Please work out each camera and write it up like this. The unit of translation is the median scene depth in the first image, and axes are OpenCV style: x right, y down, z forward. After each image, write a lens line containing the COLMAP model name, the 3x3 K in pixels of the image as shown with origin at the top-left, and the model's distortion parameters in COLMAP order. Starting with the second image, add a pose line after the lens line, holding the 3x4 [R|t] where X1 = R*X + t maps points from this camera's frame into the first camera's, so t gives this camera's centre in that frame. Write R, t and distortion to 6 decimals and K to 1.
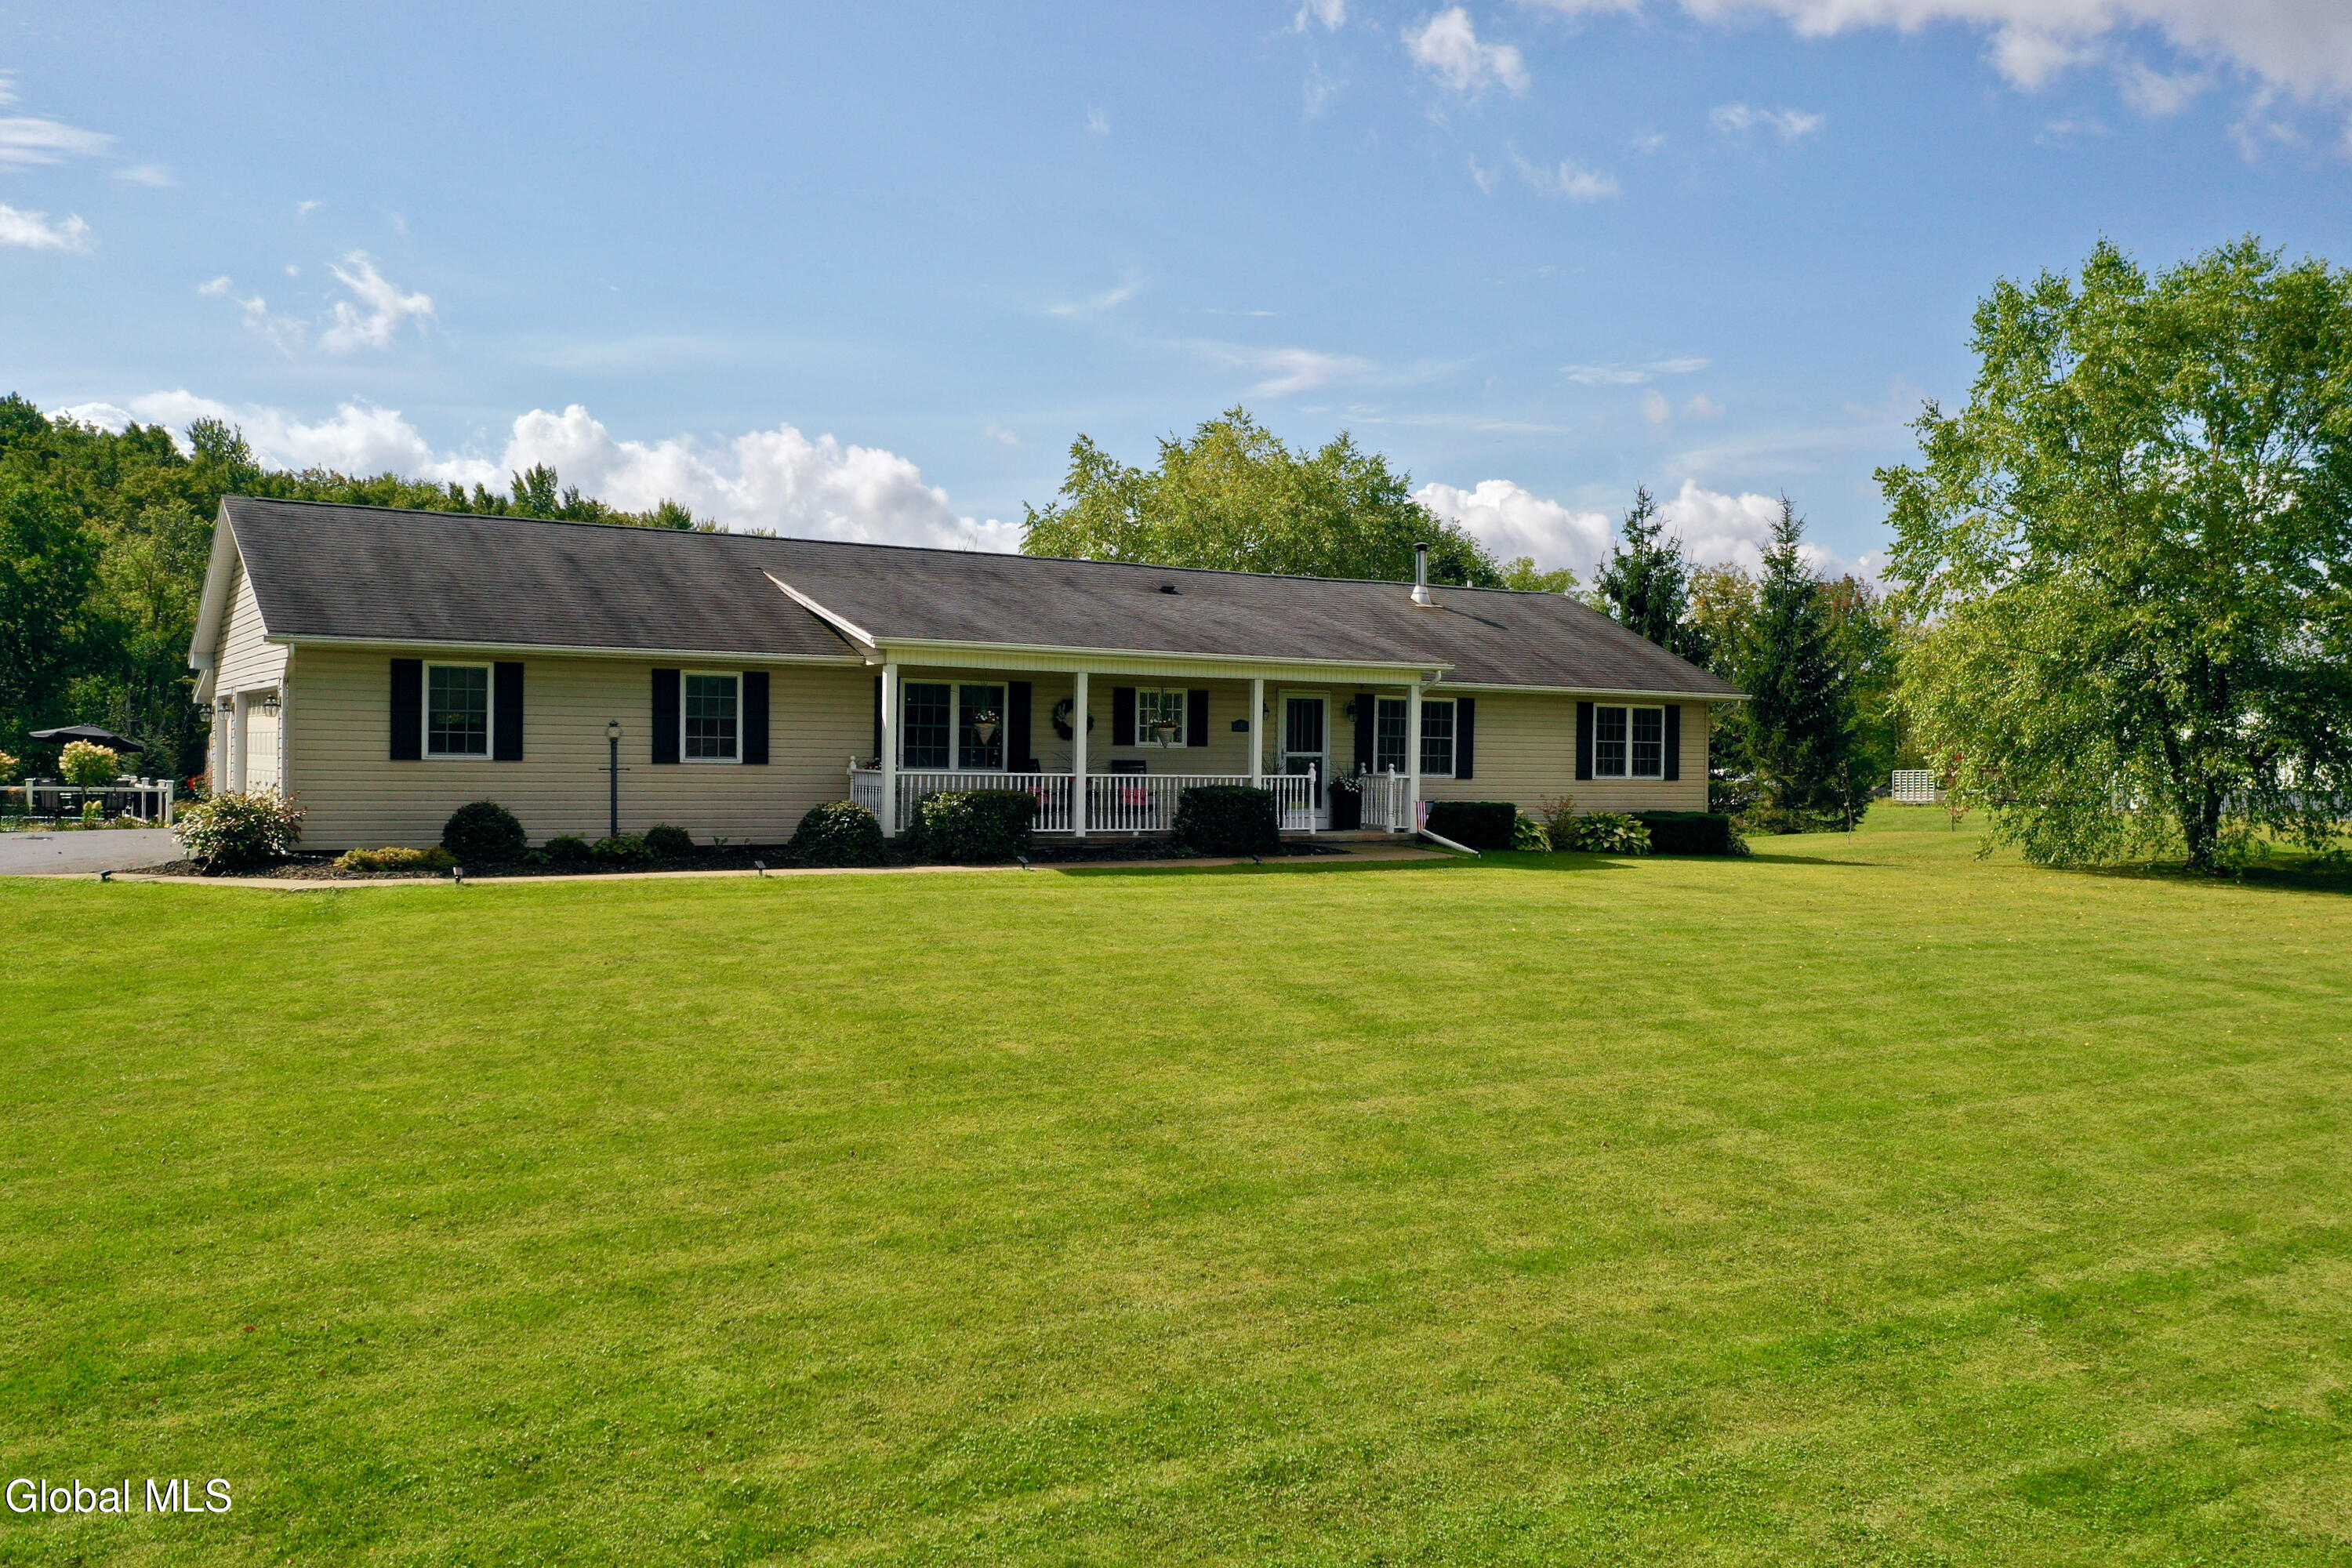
lens RADIAL K [[2029.5, 0, 1234.3], [0, 2029.5, 780.9], [0, 0, 1]] dist [0.004284, 0.008913]
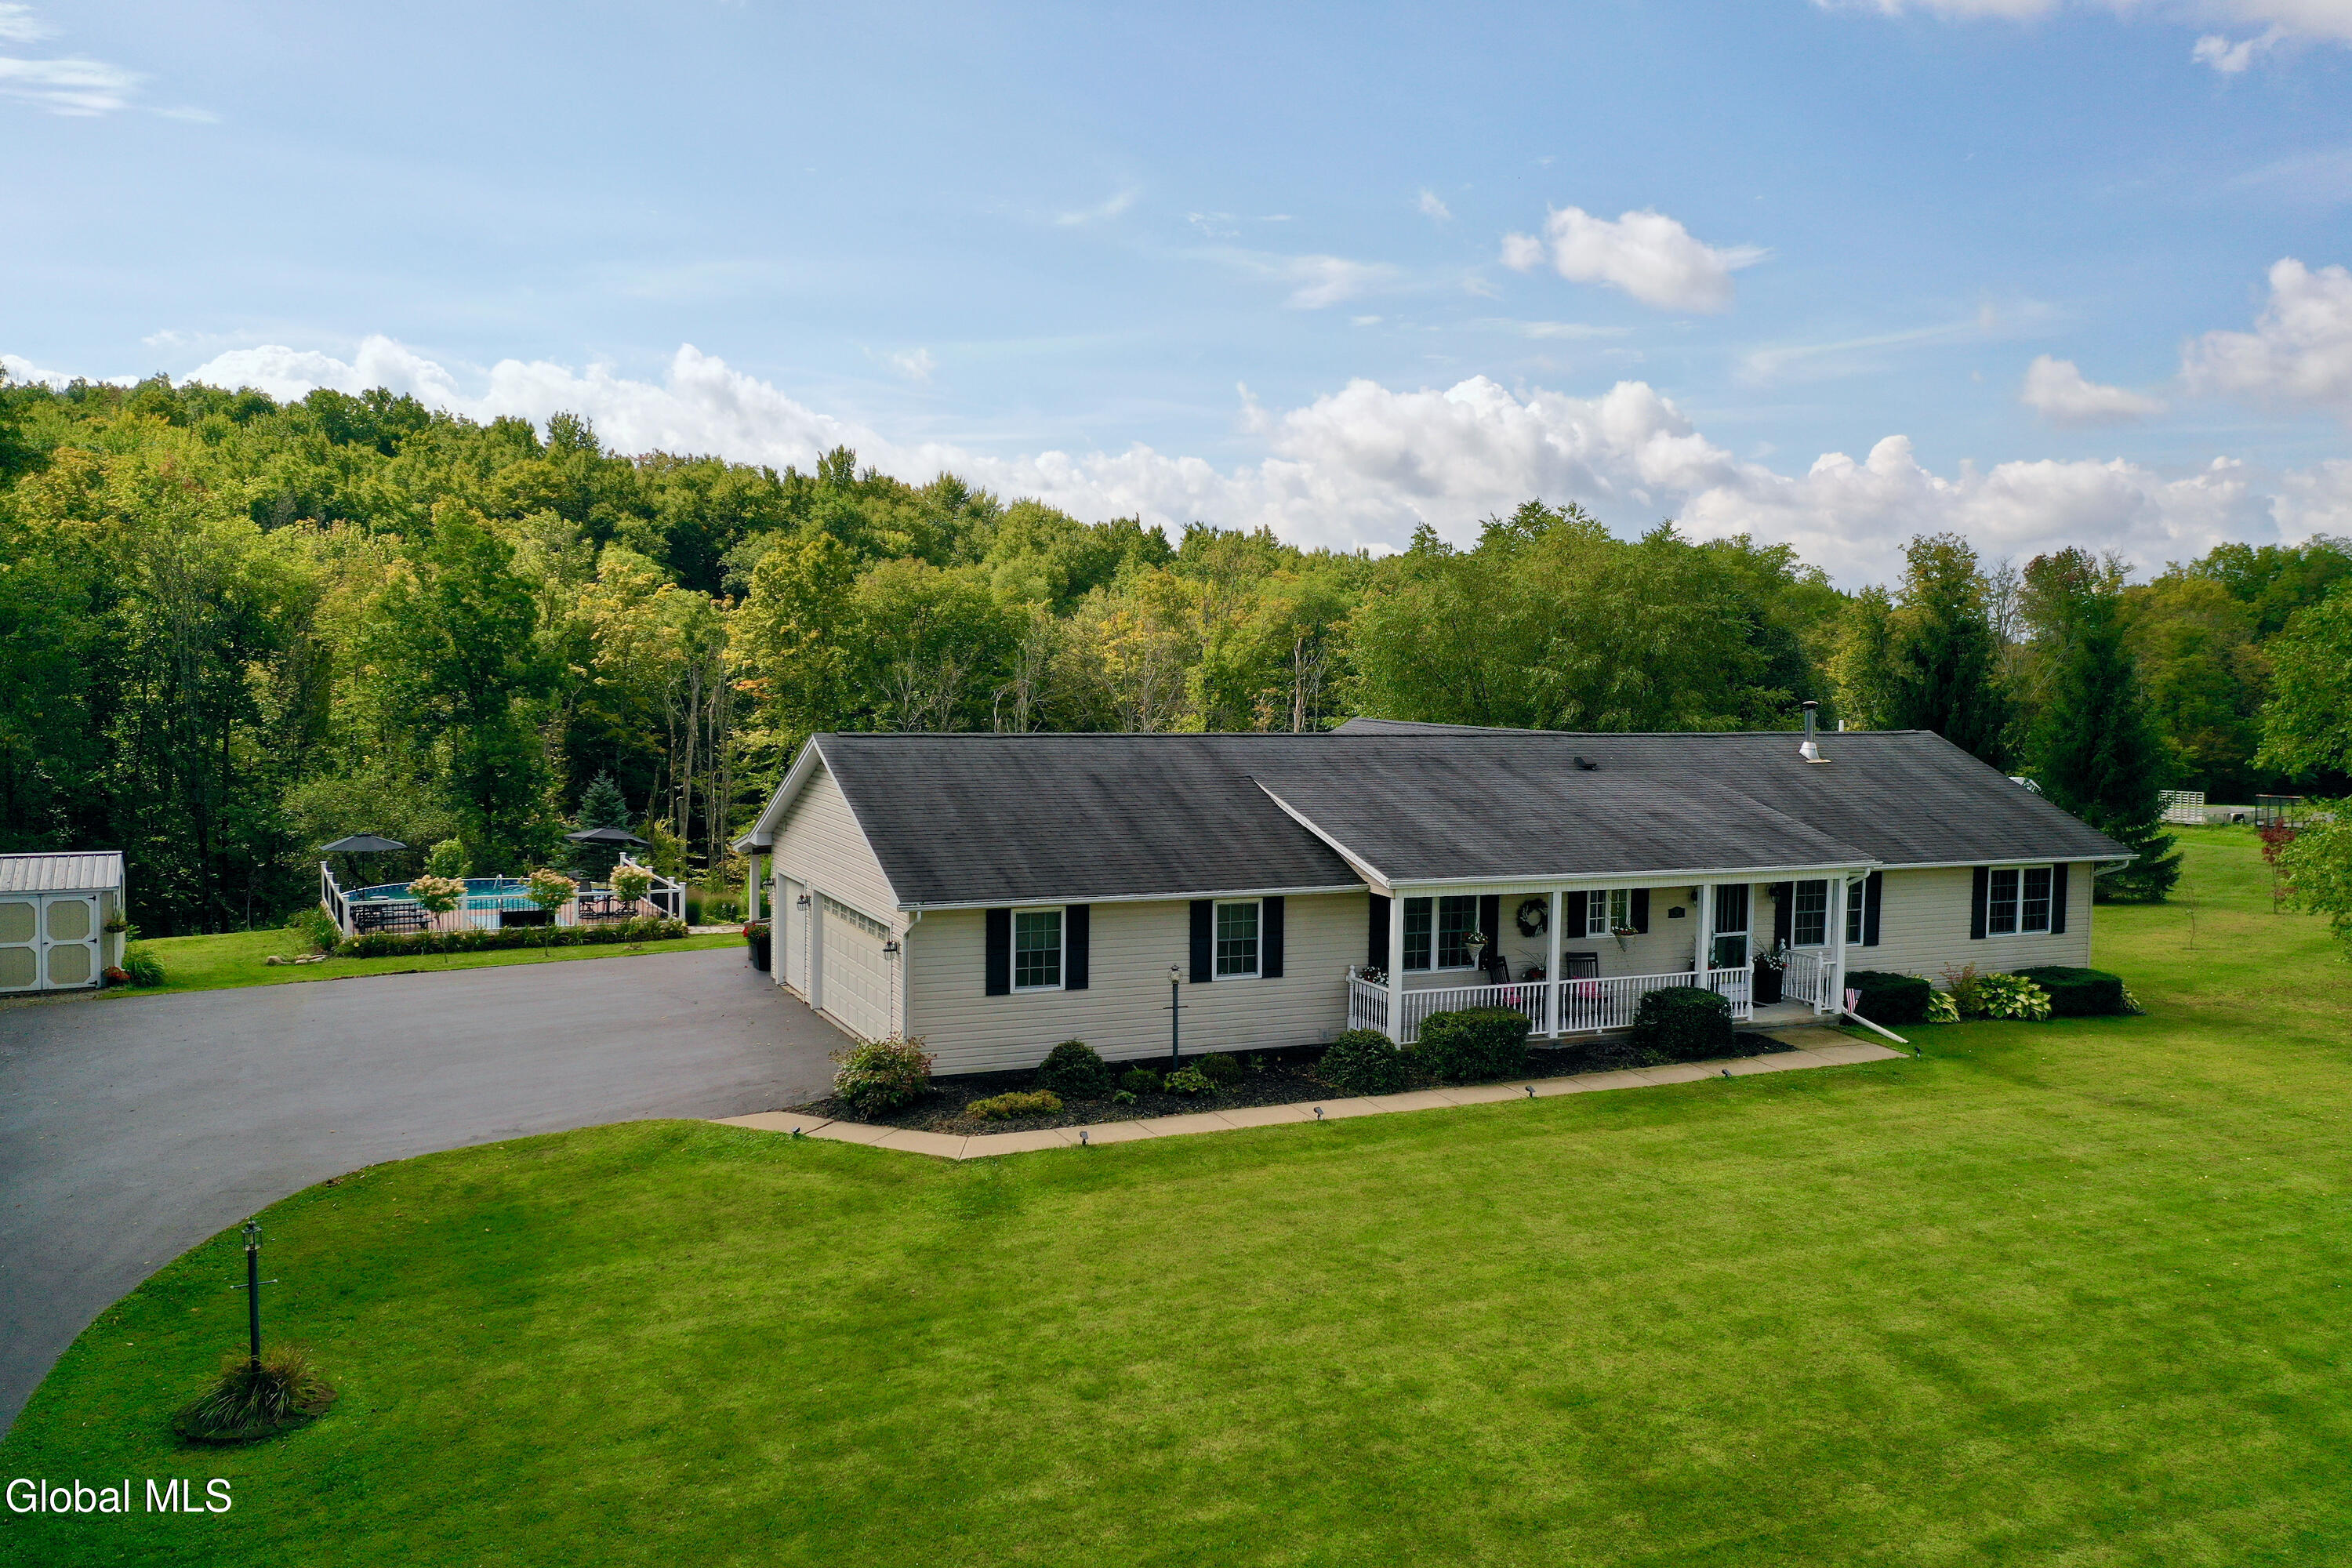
lens RADIAL K [[1854.2, 0, 1176.0], [0, 1854.2, 784.0], [0, 0, 1]] dist [0.007663, 0.003600]
pose [[0.991570, 0.009477, -0.129225, -0.166454], [-0.002645, 0.998594, 0.052942, -0.181829], [0.129545, -0.052154, 0.990201, -0.029556]]
